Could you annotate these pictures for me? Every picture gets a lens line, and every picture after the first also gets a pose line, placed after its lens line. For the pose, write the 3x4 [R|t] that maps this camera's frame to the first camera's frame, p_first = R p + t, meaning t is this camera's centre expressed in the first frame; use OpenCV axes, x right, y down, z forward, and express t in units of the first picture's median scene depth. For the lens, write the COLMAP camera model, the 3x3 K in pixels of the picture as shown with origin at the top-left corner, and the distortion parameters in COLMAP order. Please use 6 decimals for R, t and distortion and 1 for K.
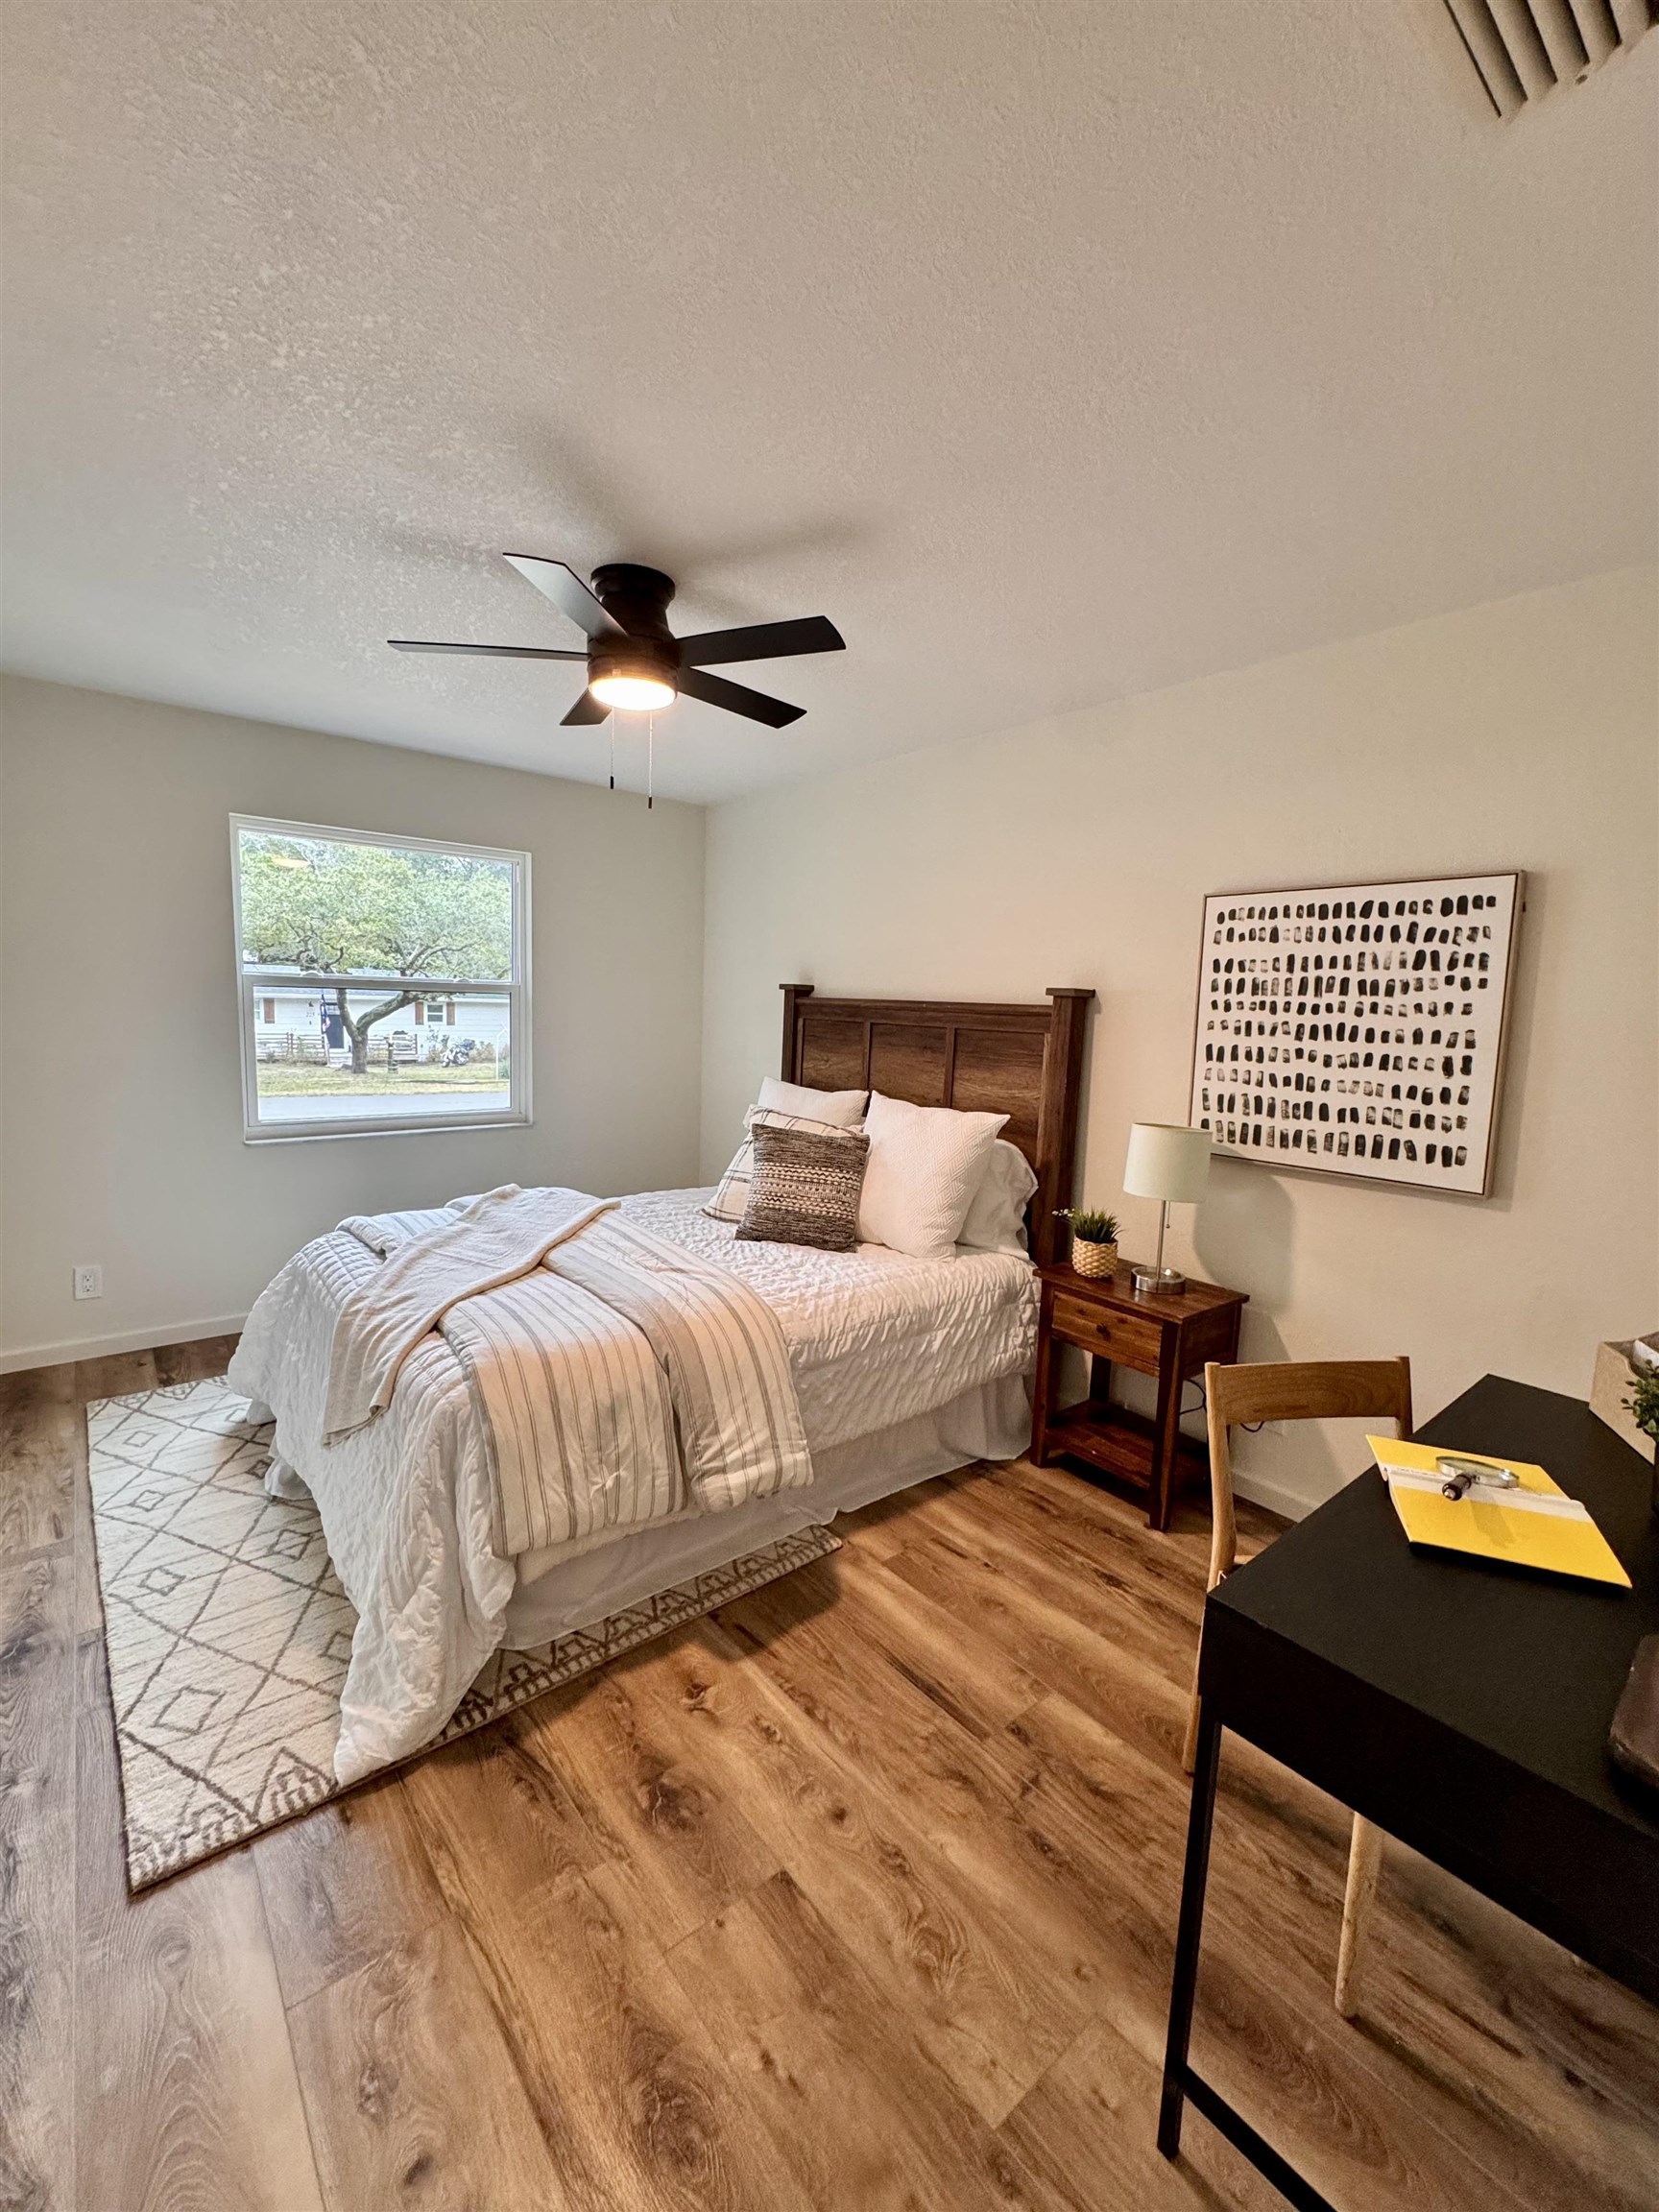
lens RADIAL K [[899.6, 0, 833.3], [0, 899.6, 1108.5], [0, 0, 1]] dist [-0.004571, 0.000552]
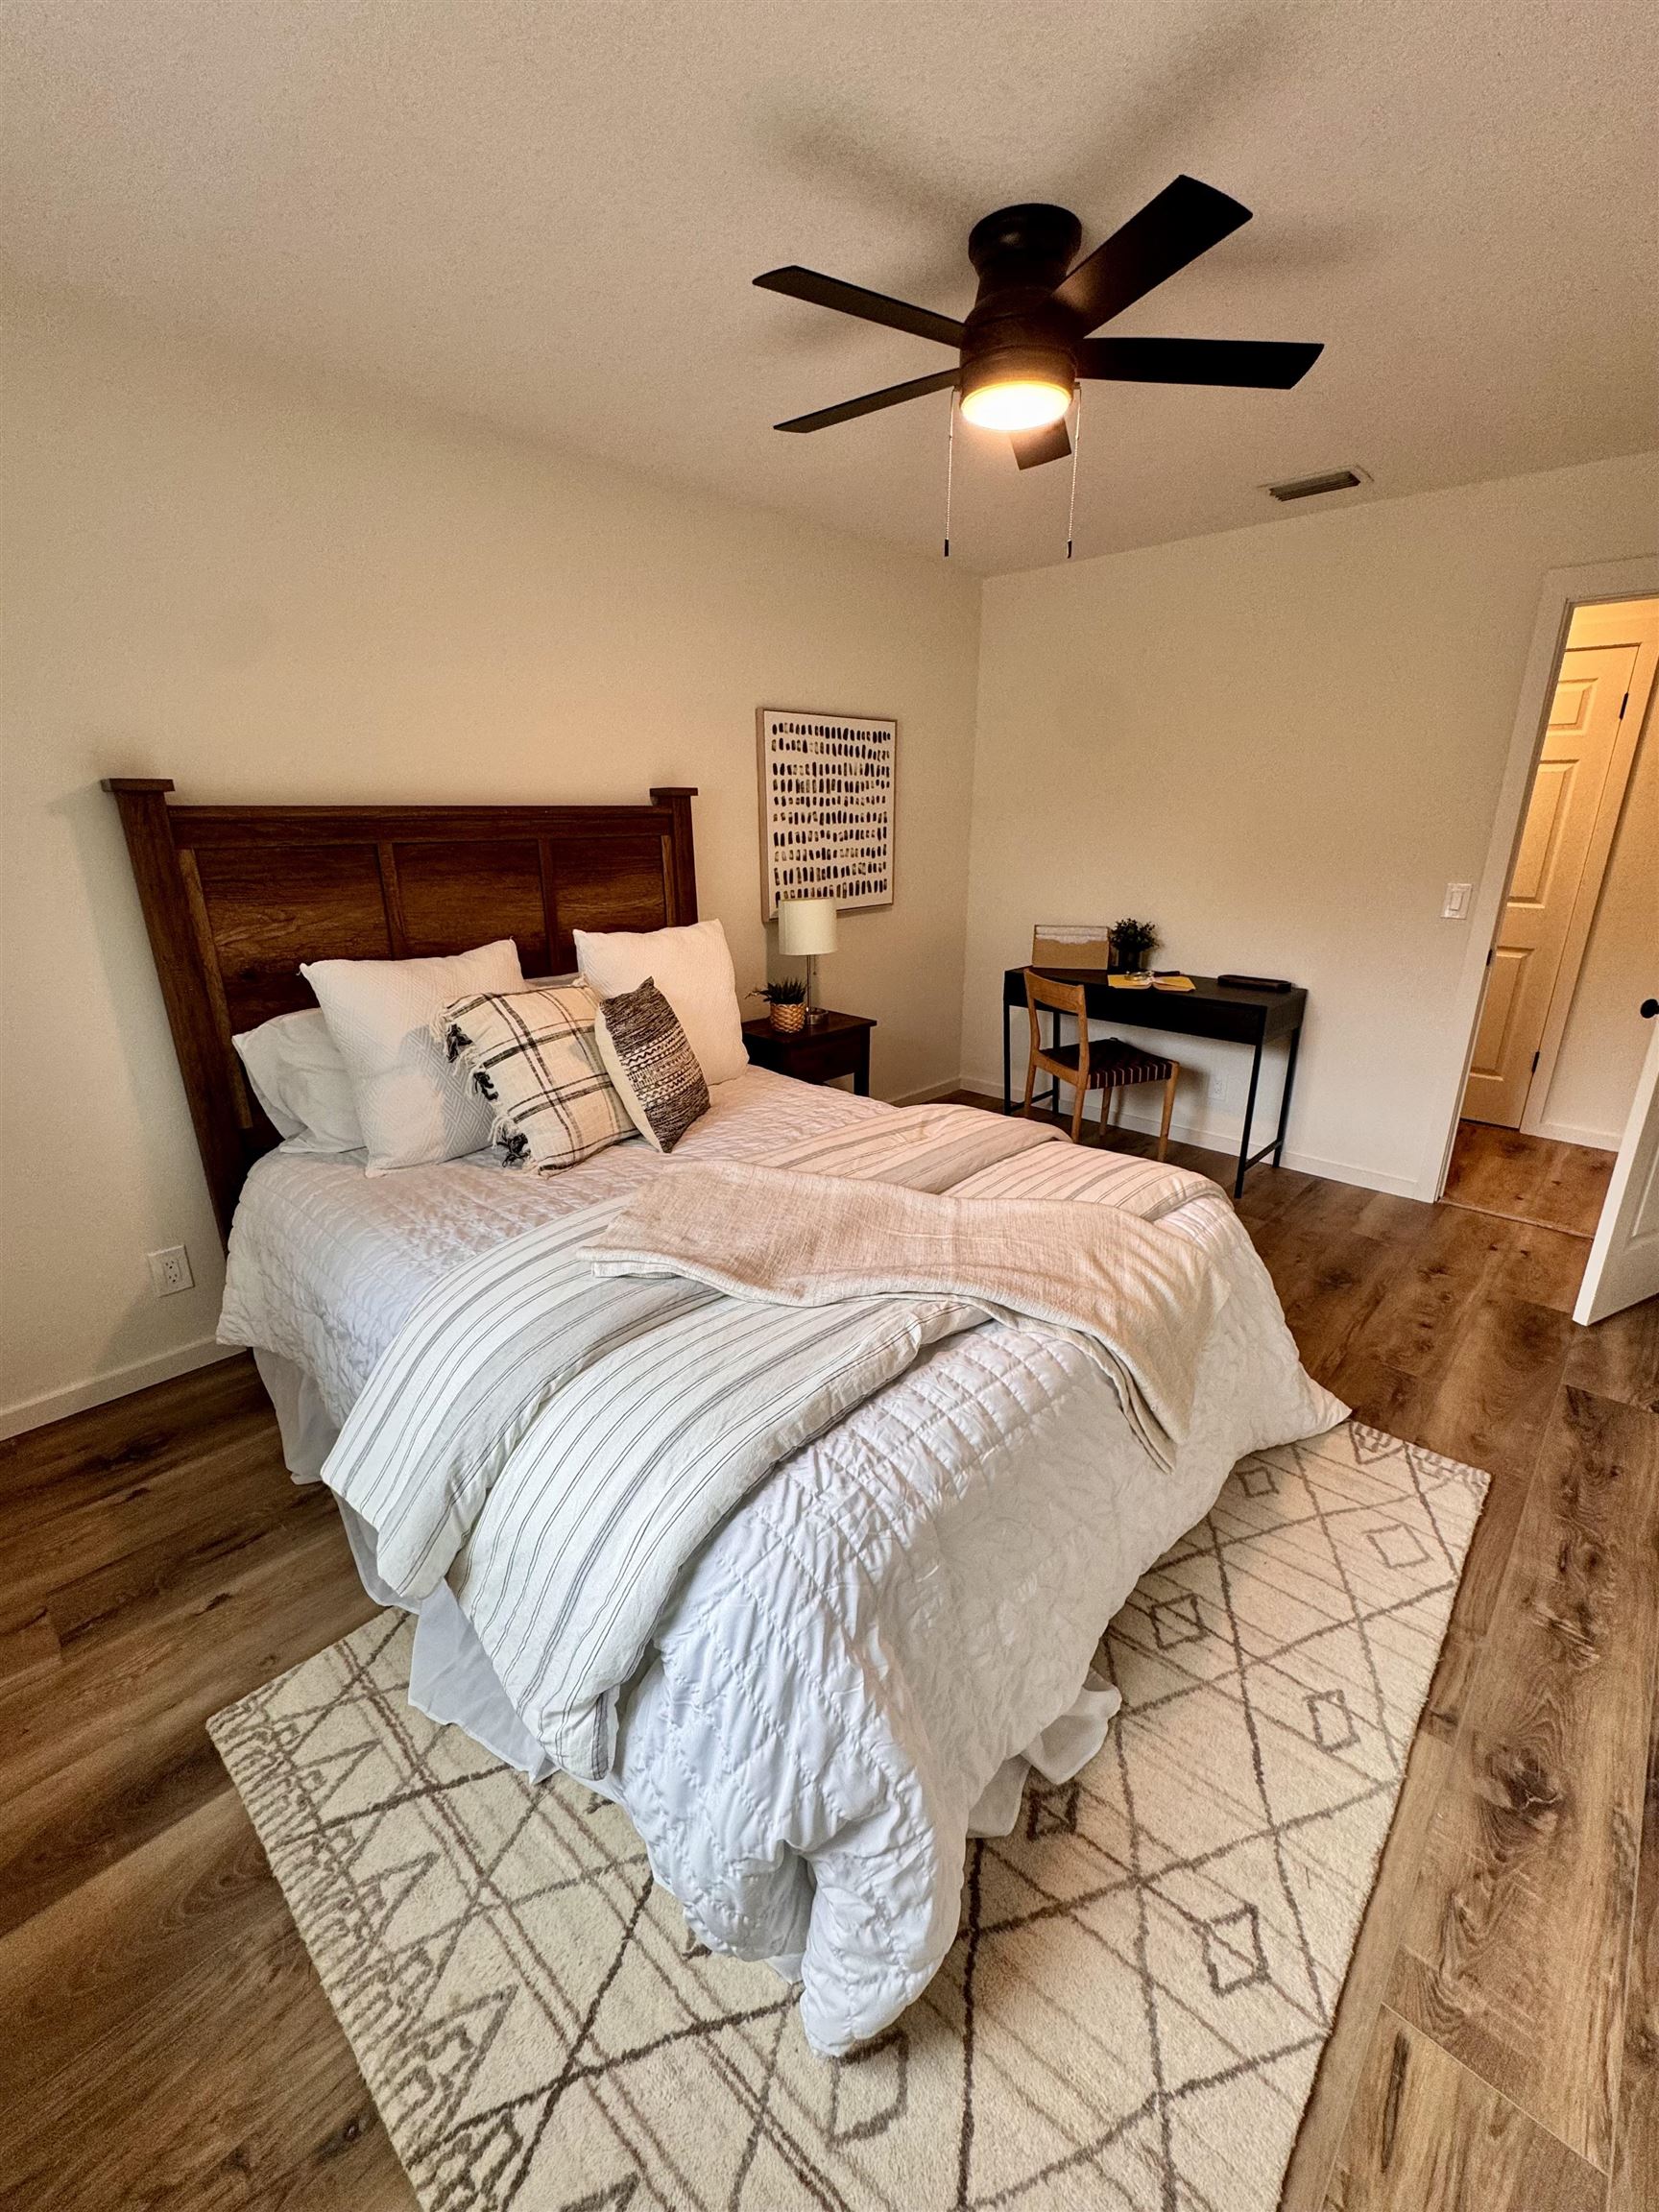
lens RADIAL K [[899.6, 0, 828.6], [0, 899.6, 1103.9], [0, 0, 1]] dist [-0.004571, 0.000552]
pose [[-0.114823, -0.346395, 0.931035, -1.044176], [0.114423, 0.926384, 0.358776, -0.185434], [-0.986774, 0.147728, -0.066735, 1.196905]]
